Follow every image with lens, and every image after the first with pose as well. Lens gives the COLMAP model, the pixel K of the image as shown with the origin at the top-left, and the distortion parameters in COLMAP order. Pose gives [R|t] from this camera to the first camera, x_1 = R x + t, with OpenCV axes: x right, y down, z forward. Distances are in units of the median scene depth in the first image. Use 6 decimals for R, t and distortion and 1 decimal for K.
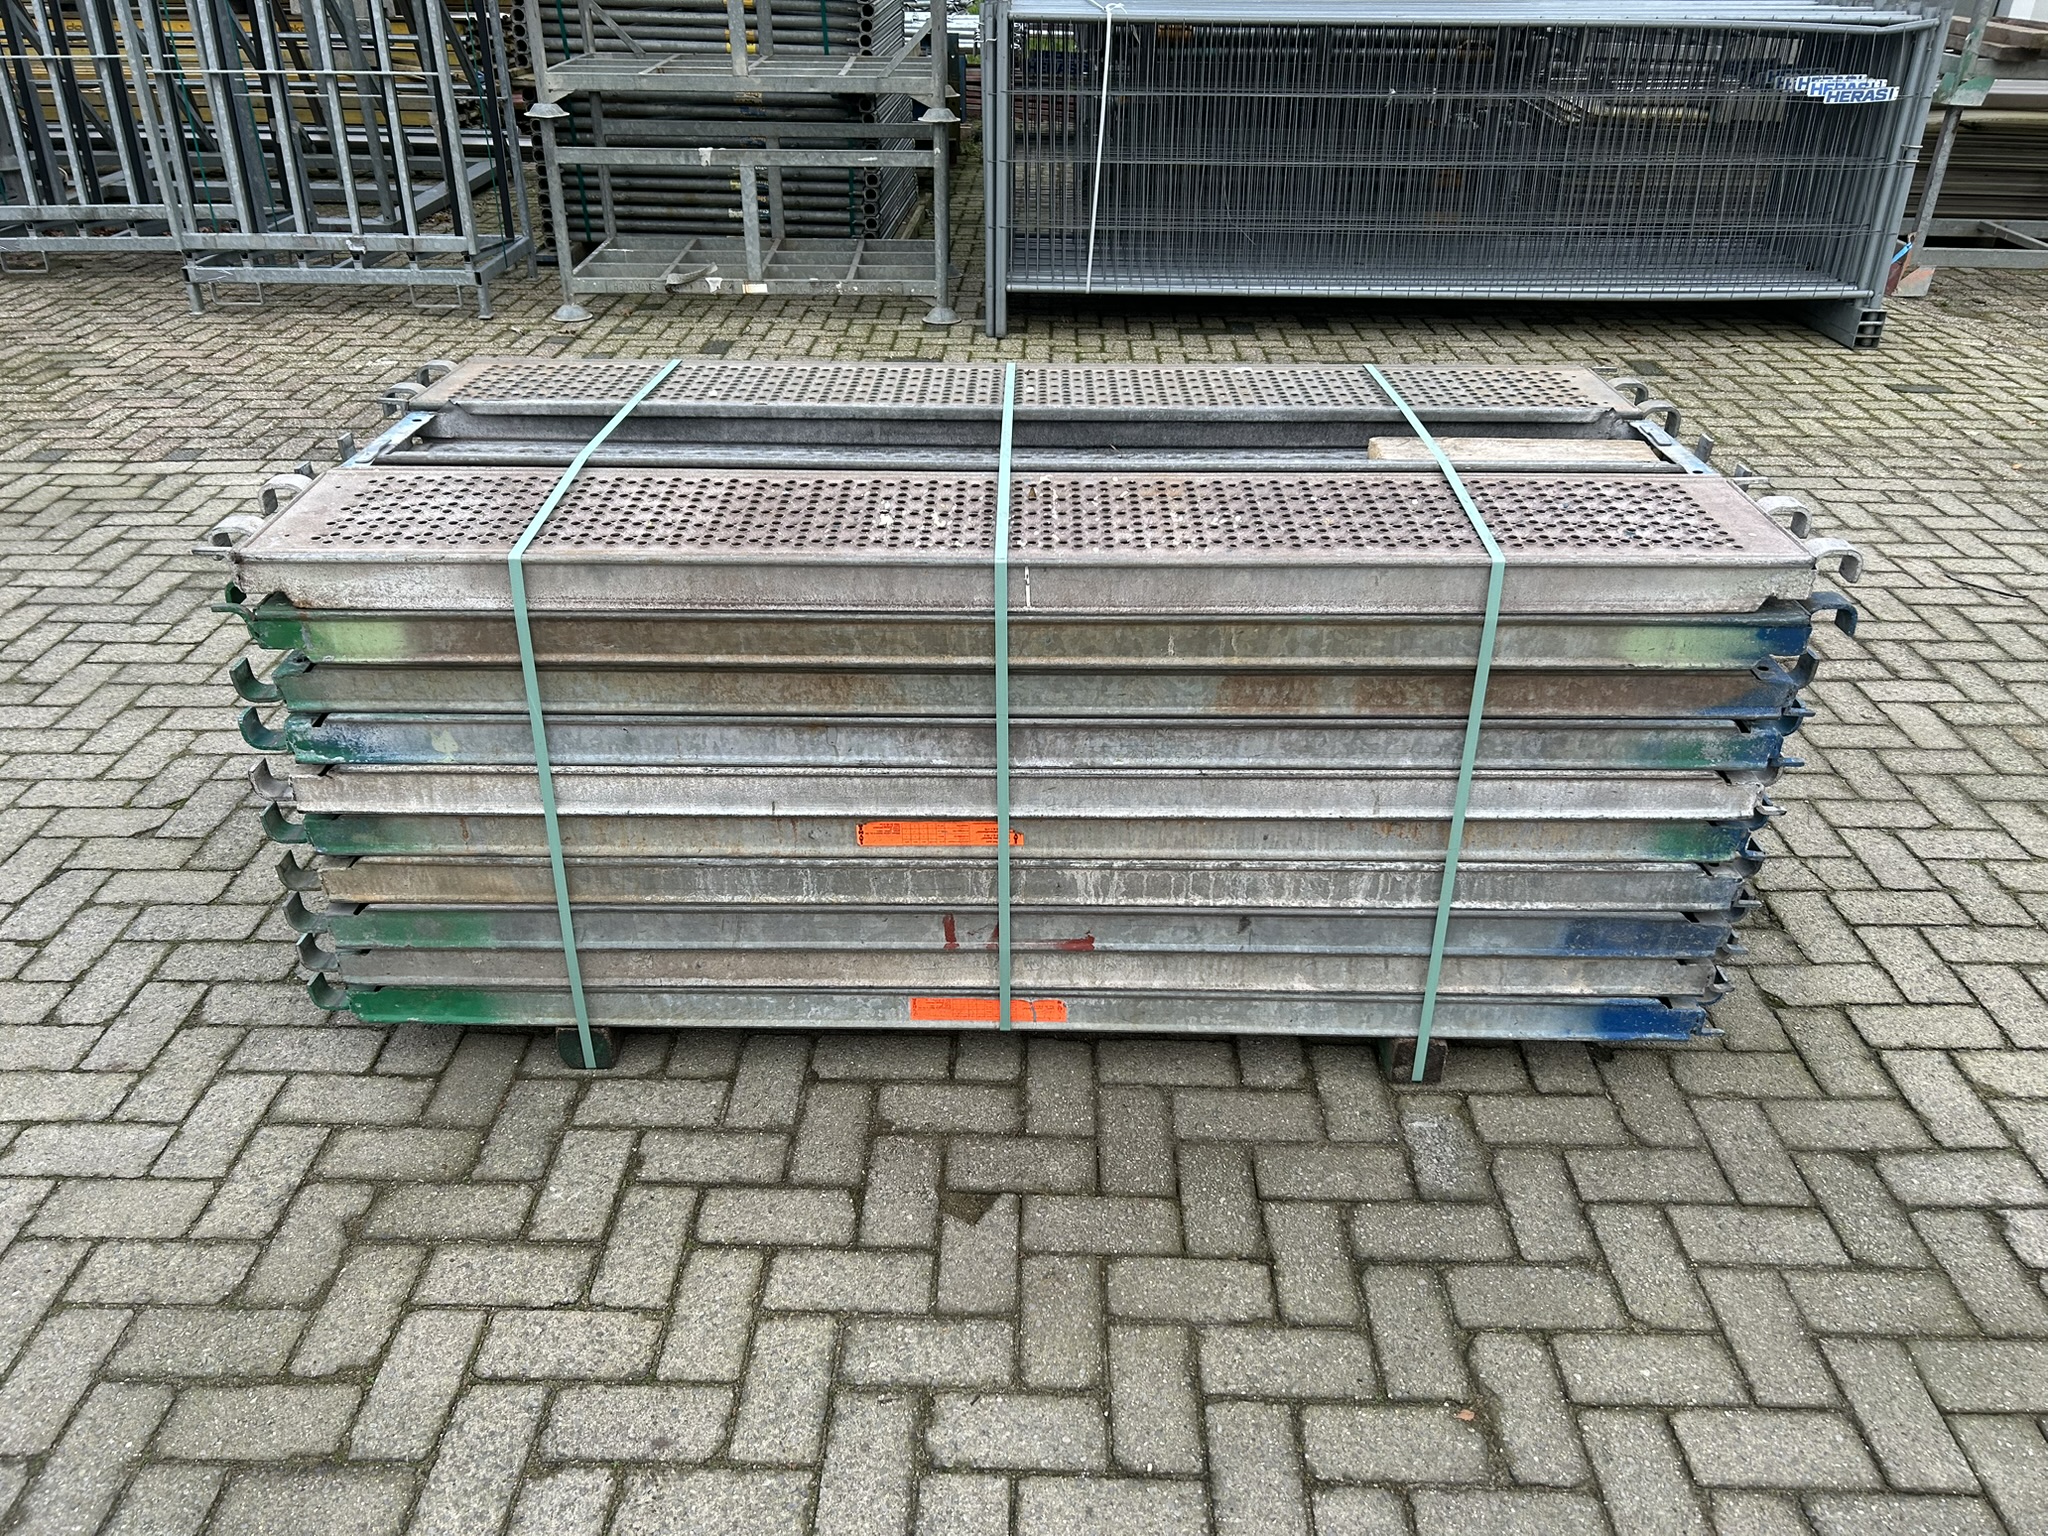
lens RADIAL K [[1544.8, 0, 1024.0], [0, 1544.8, 768.0], [0, 0, 1]] dist [0.044672, -0.044478]
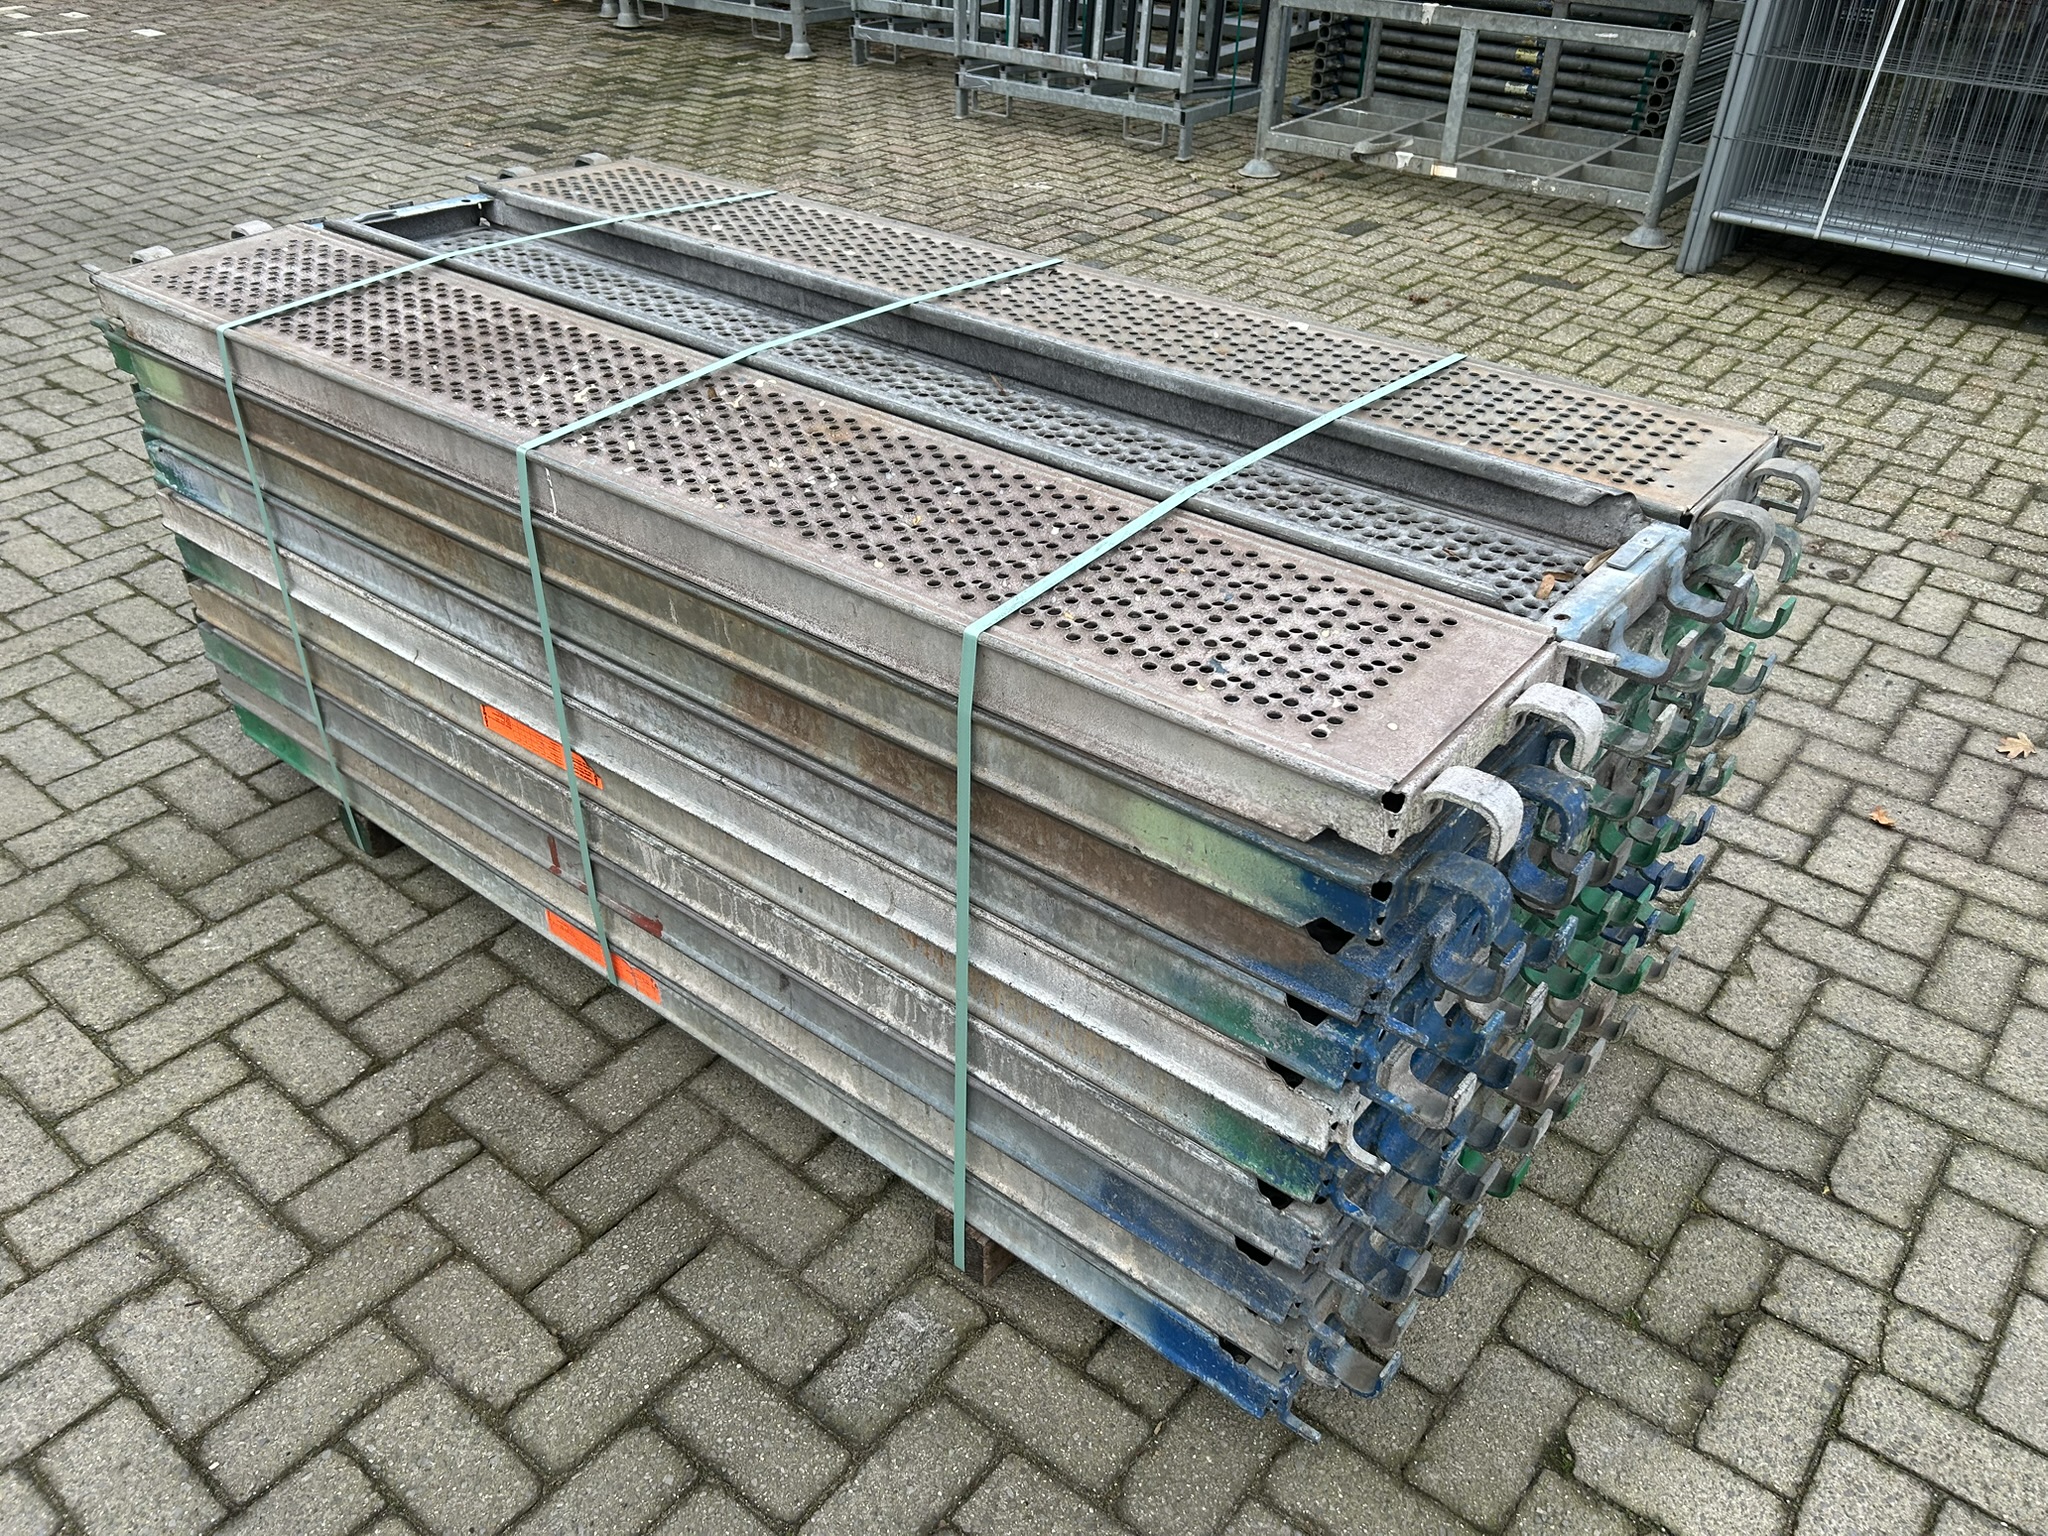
lens RADIAL K [[1544.8, 0, 1024.0], [0, 1544.8, 768.0], [0, 0, 1]] dist [0.044672, -0.044478]
pose [[0.789560, 0.348409, -0.505179, 0.610214], [-0.310560, 0.936863, 0.160747, -0.171364], [0.529290, 0.029969, 0.847912, 0.381263]]
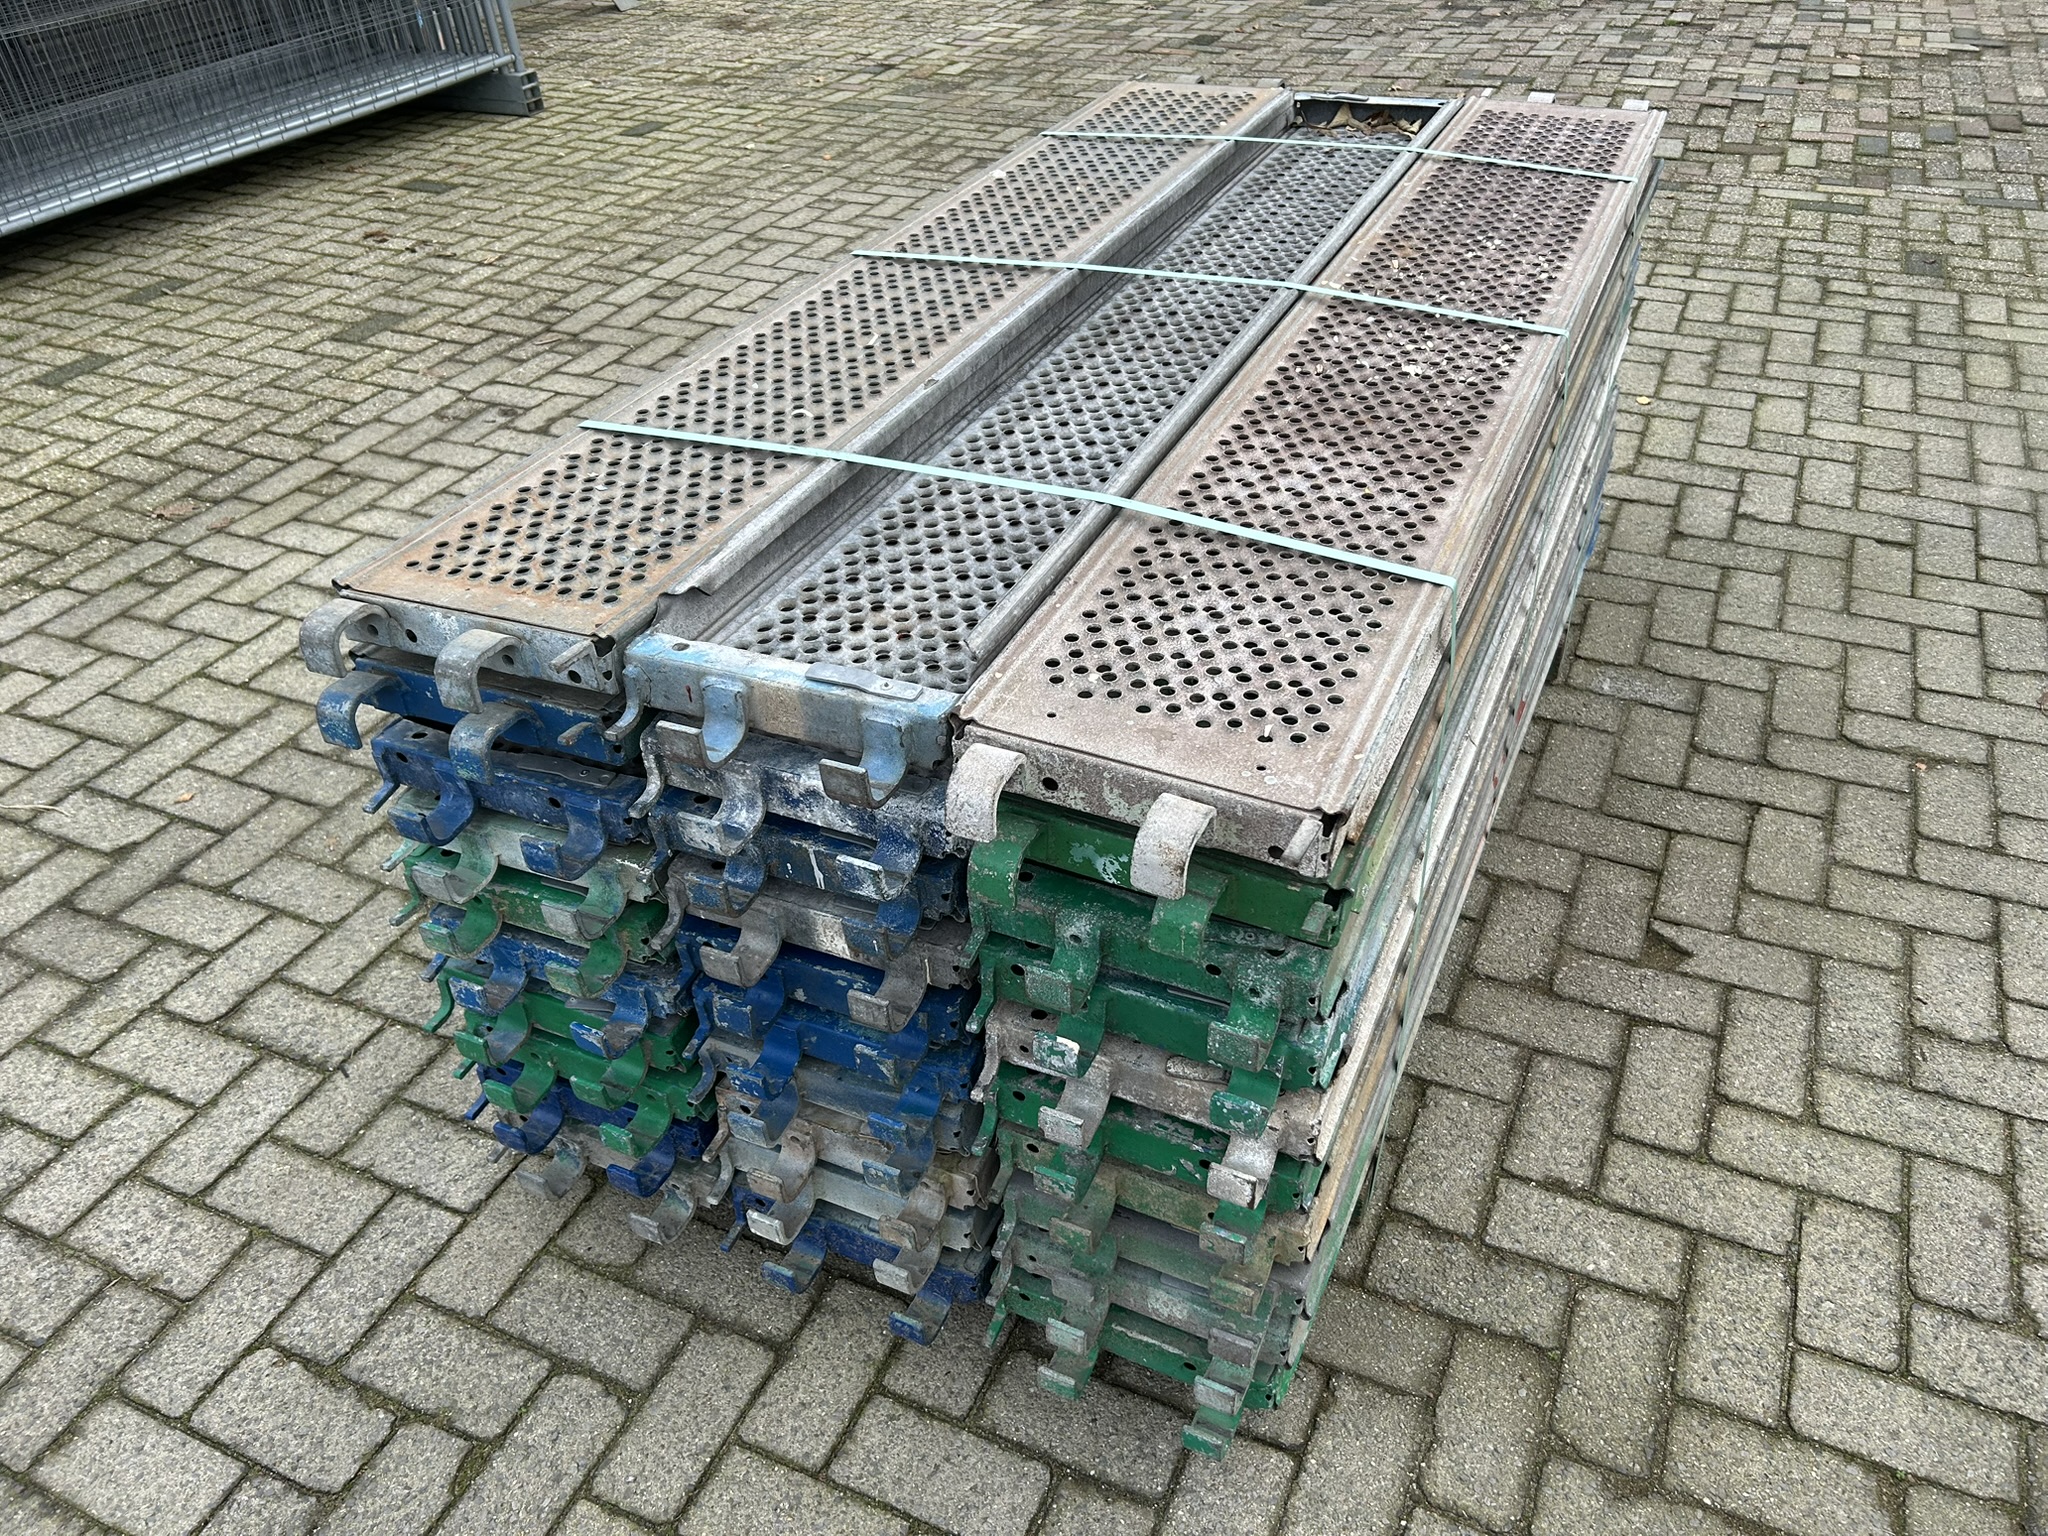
lens RADIAL K [[1544.8, 0, 1024.0], [0, 1544.8, 768.0], [0, 0, 1]] dist [0.044672, -0.044478]
pose [[0.402369, -0.559165, 0.724868, -0.849960], [0.480016, 0.803083, 0.353047, -0.367208], [-0.779541, 0.205893, 0.591544, 0.672110]]
